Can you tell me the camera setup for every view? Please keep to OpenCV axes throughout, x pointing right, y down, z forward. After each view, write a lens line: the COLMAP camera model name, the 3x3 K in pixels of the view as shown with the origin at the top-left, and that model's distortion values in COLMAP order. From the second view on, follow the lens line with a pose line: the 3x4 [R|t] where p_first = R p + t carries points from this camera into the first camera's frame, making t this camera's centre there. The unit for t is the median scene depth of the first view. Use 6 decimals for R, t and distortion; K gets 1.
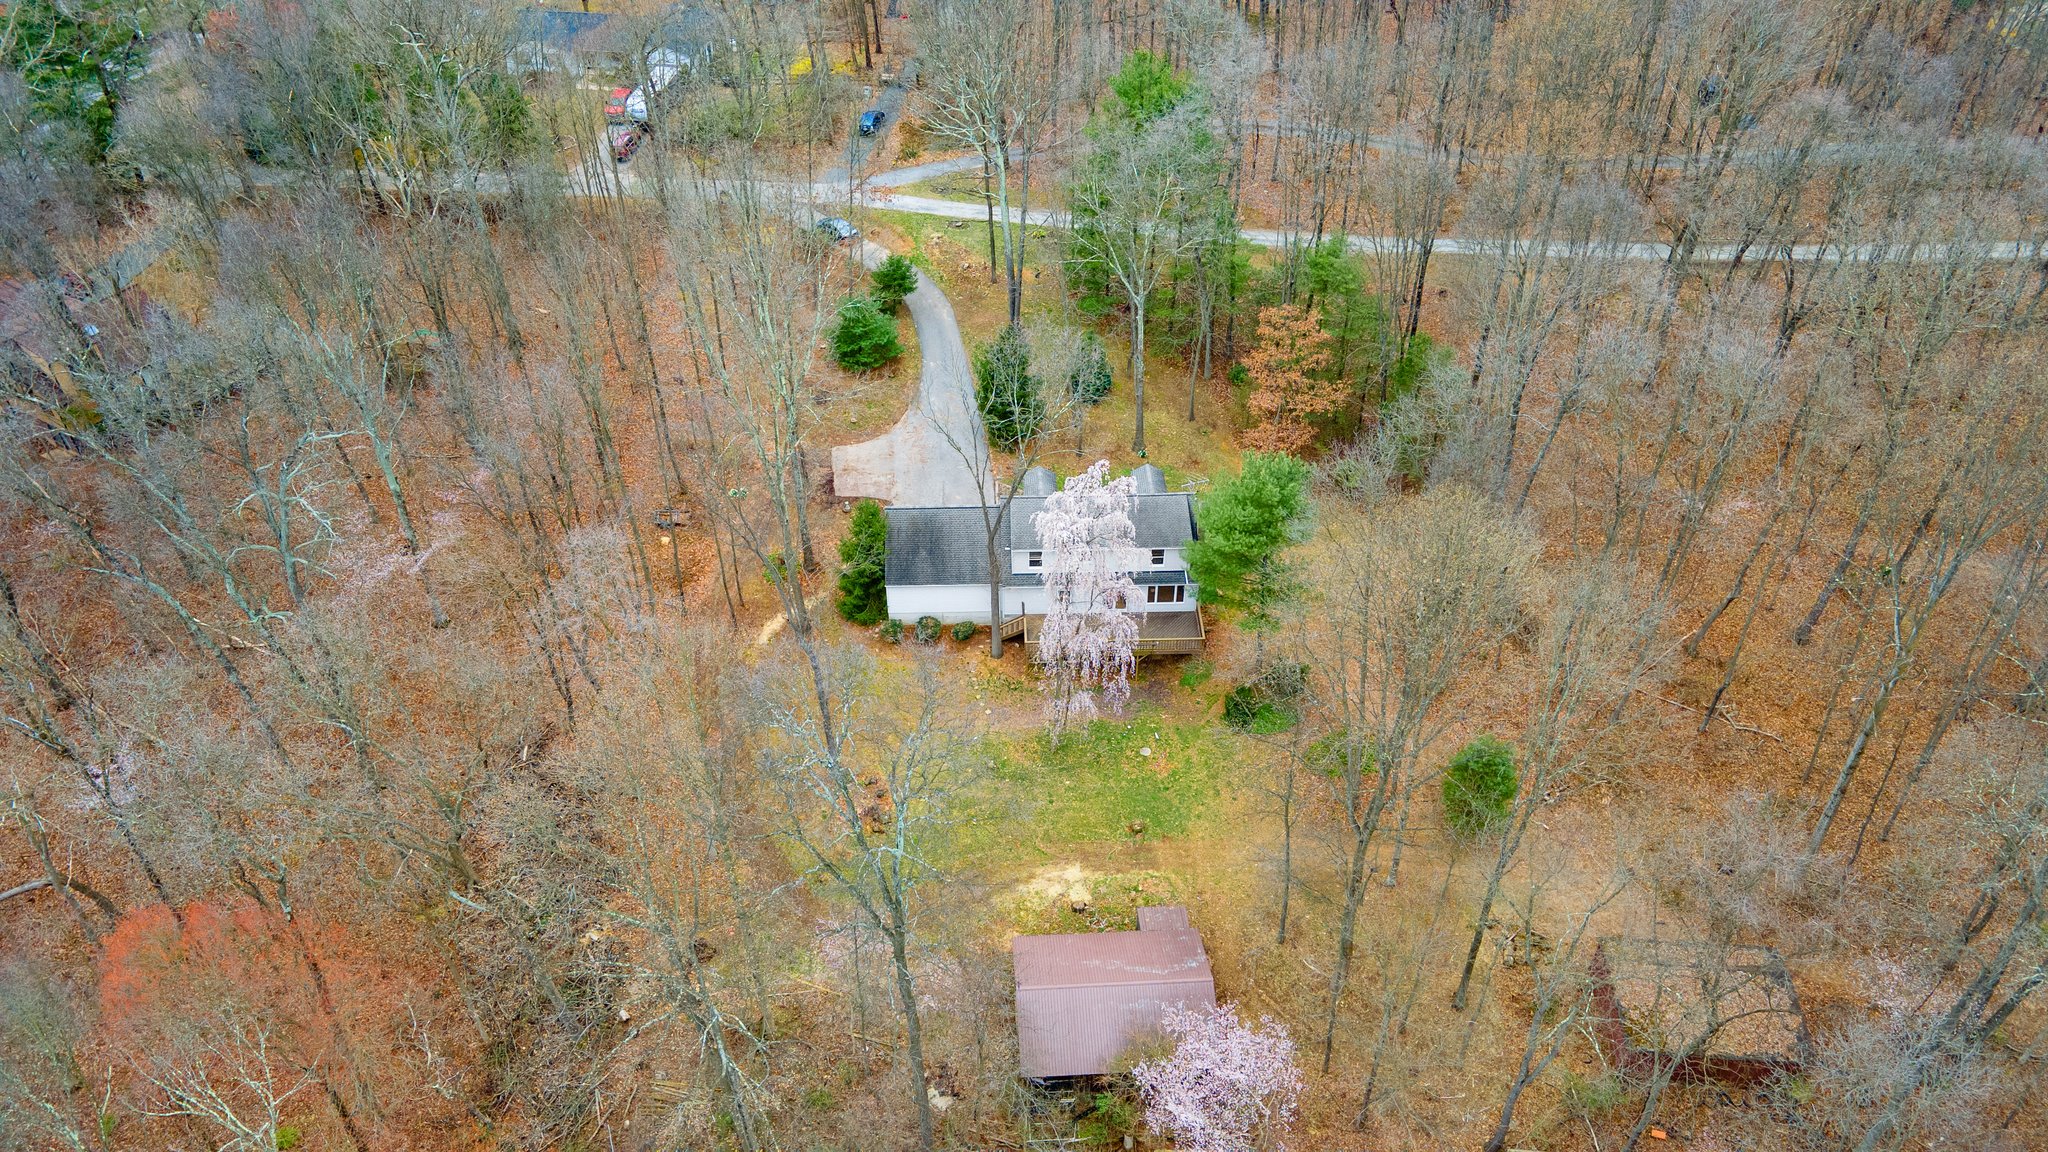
lens RADIAL K [[1441.1, 0, 1017.5], [0, 1441.1, 574.0], [0, 0, 1]] dist [0.041226, 0.016504]
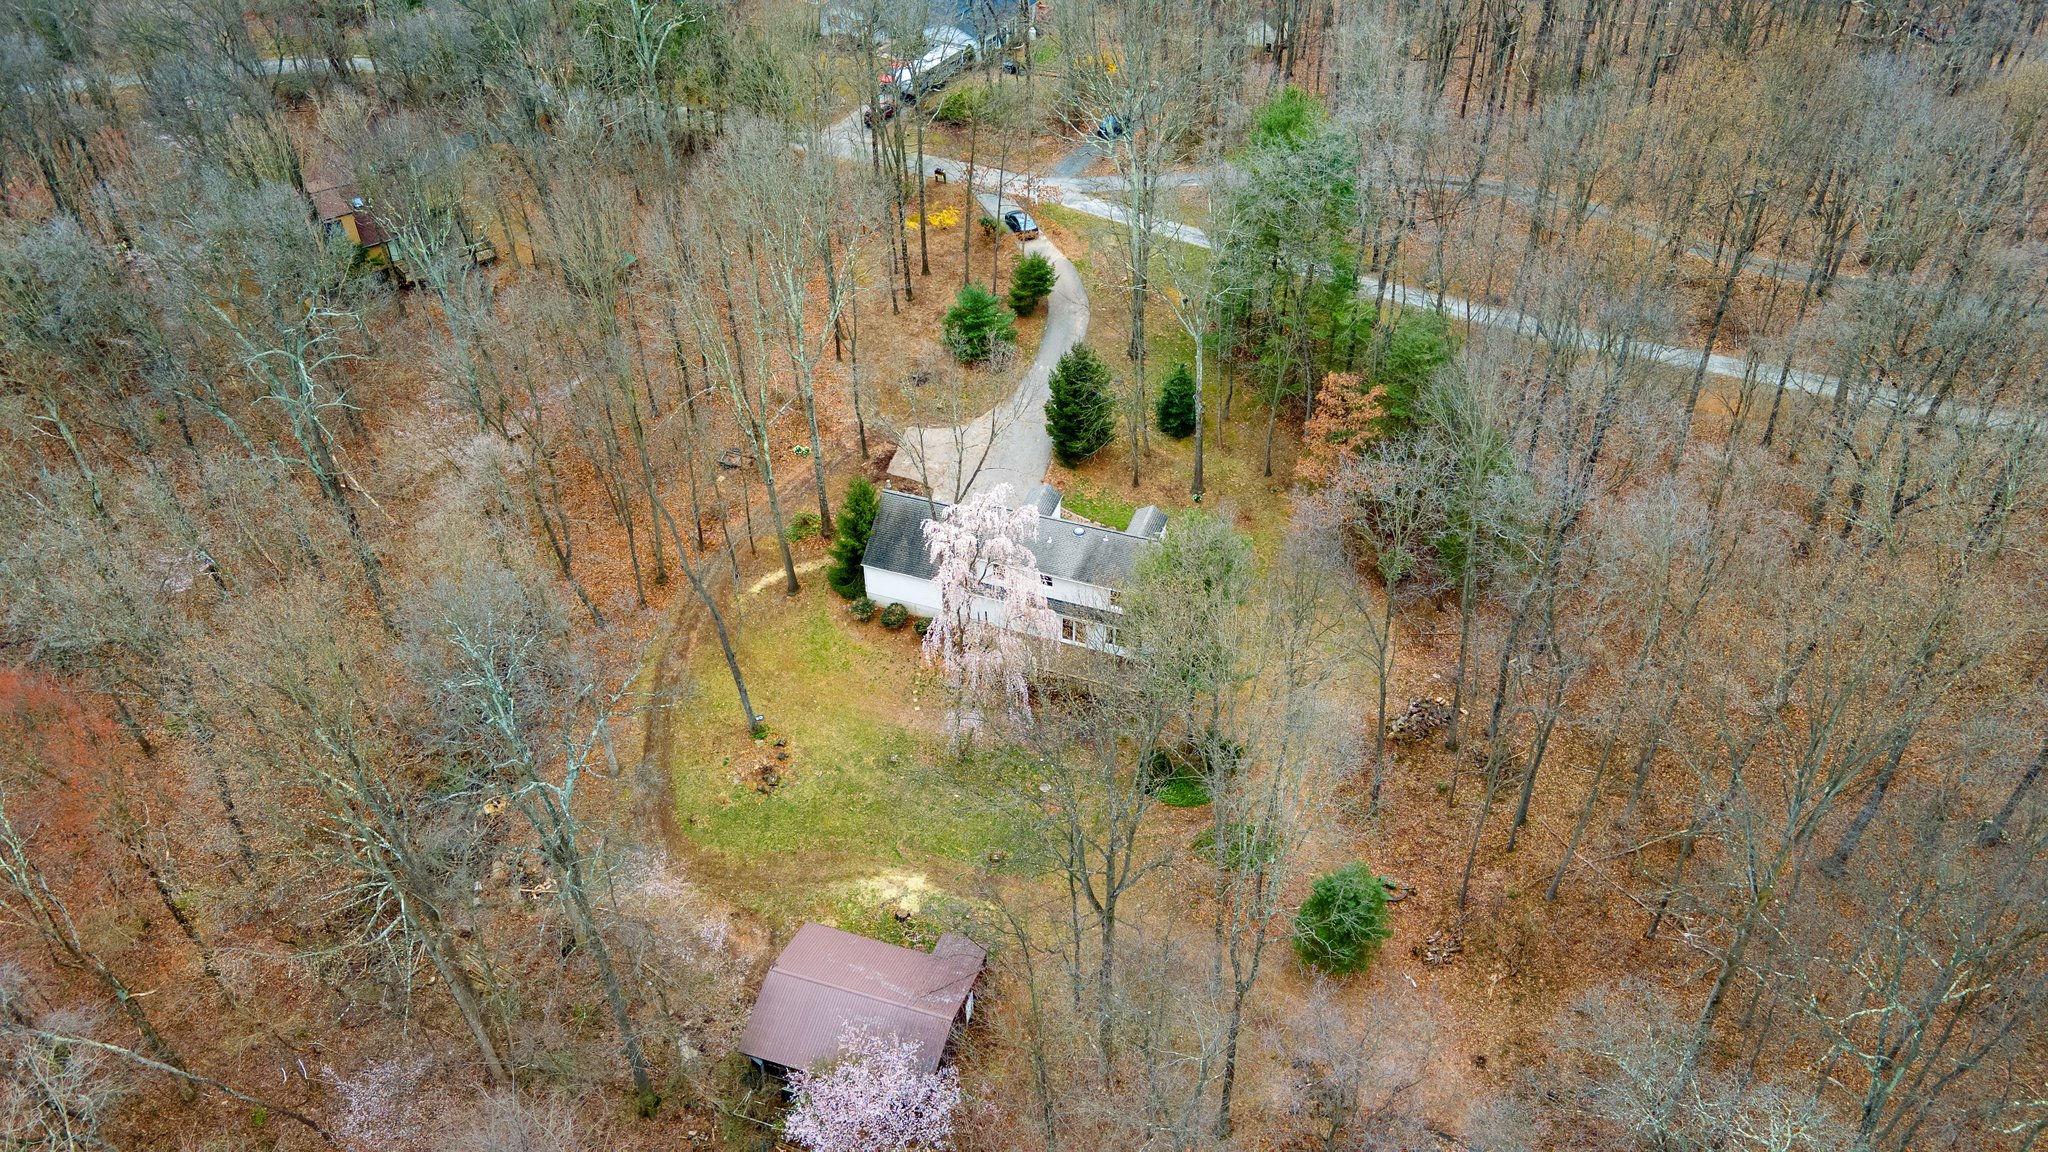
lens RADIAL K [[1441.1, 0, 1028.3], [0, 1441.1, 576.2], [0, 0, 1]] dist [0.041226, 0.016504]
pose [[0.934136, 0.229649, -0.273225, 0.293891], [-0.229014, 0.972805, 0.034673, -0.045282], [0.273757, 0.030183, 0.961325, 0.046054]]
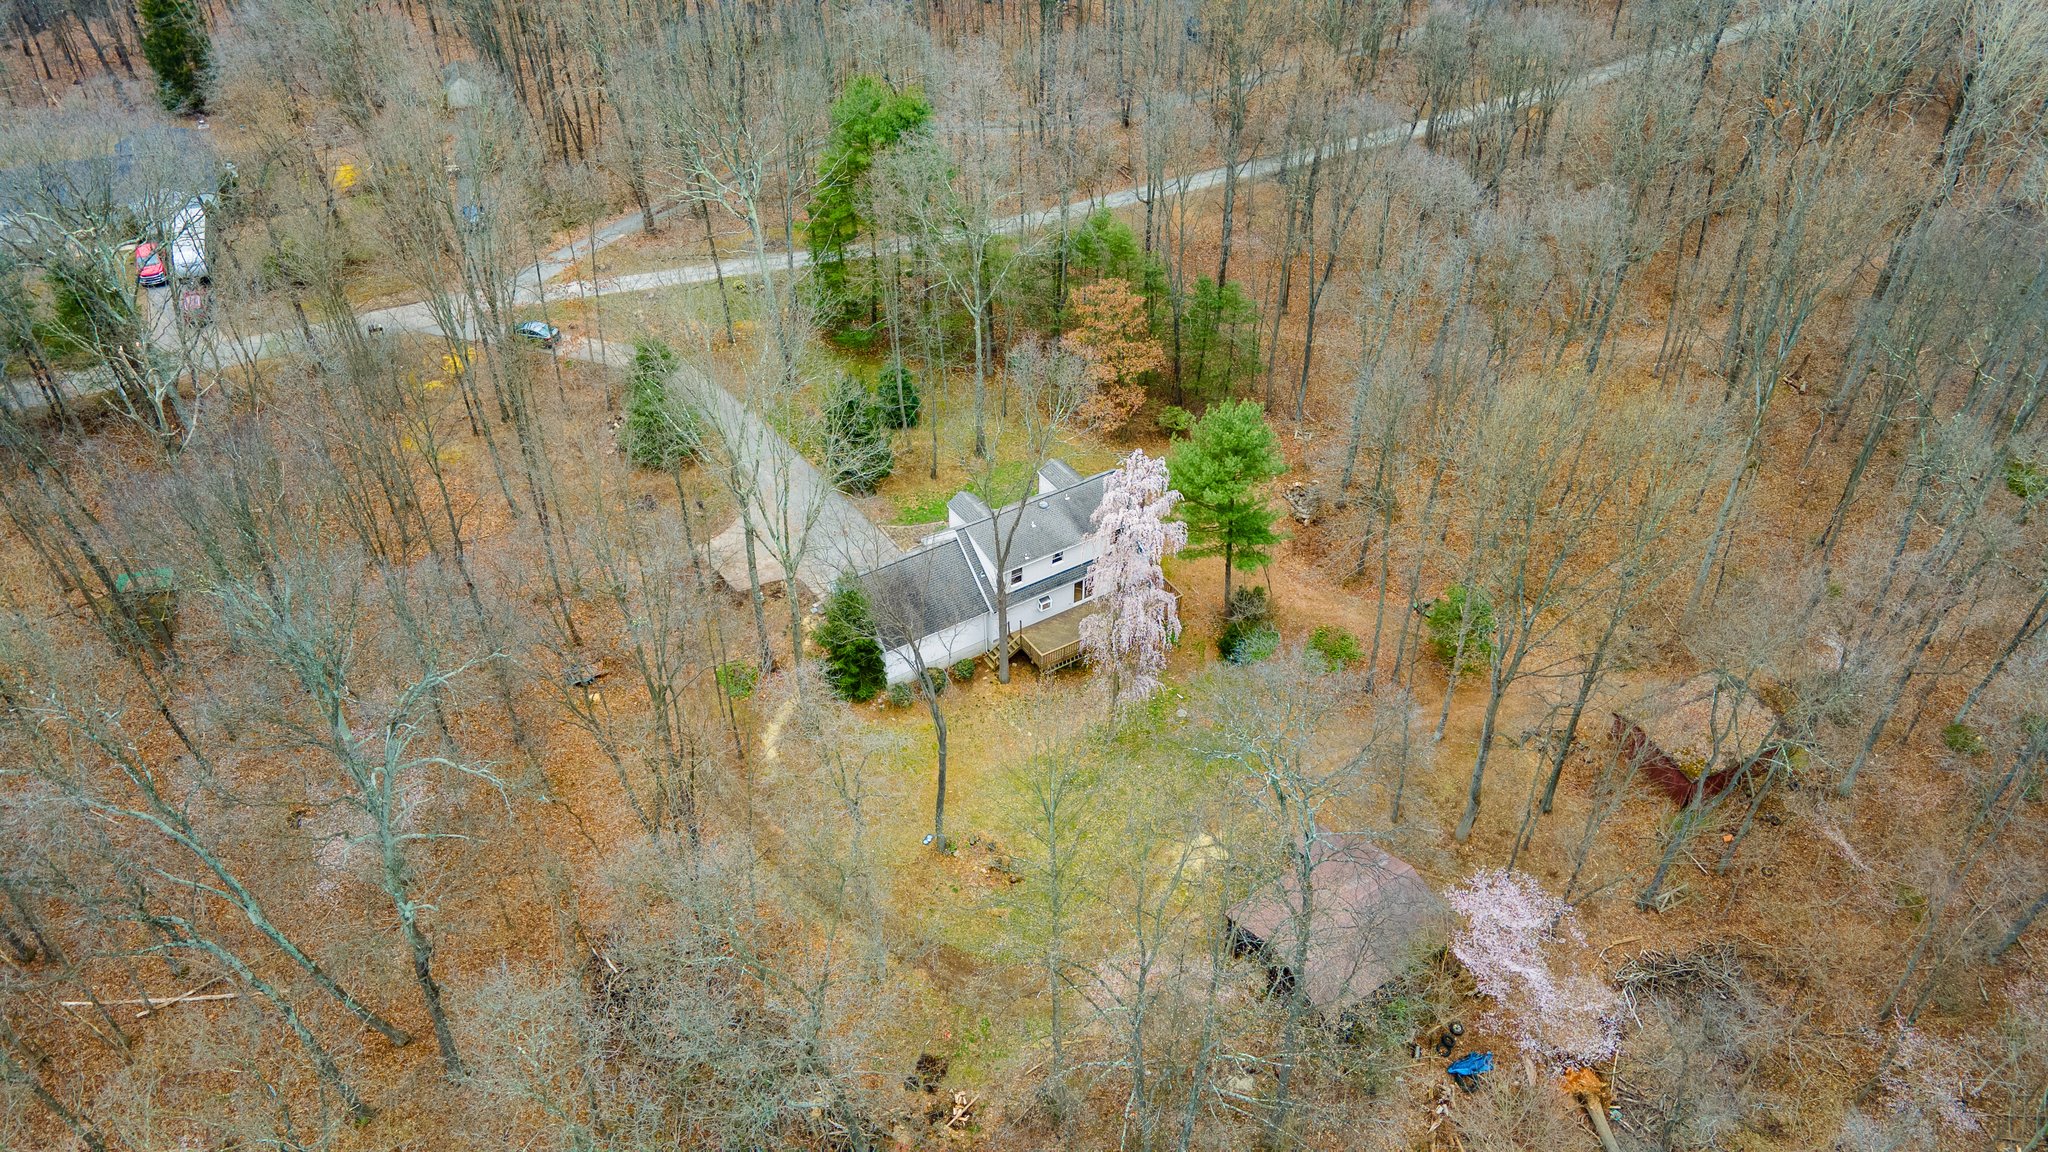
lens RADIAL K [[1441.1, 0, 1025.1], [0, 1441.1, 578.1], [0, 0, 1]] dist [0.041226, 0.016504]
pose [[0.852988, -0.319201, 0.412944, -0.385788], [0.323233, 0.944271, 0.062233, -0.066826], [-0.409796, 0.080393, 0.908628, 0.079099]]
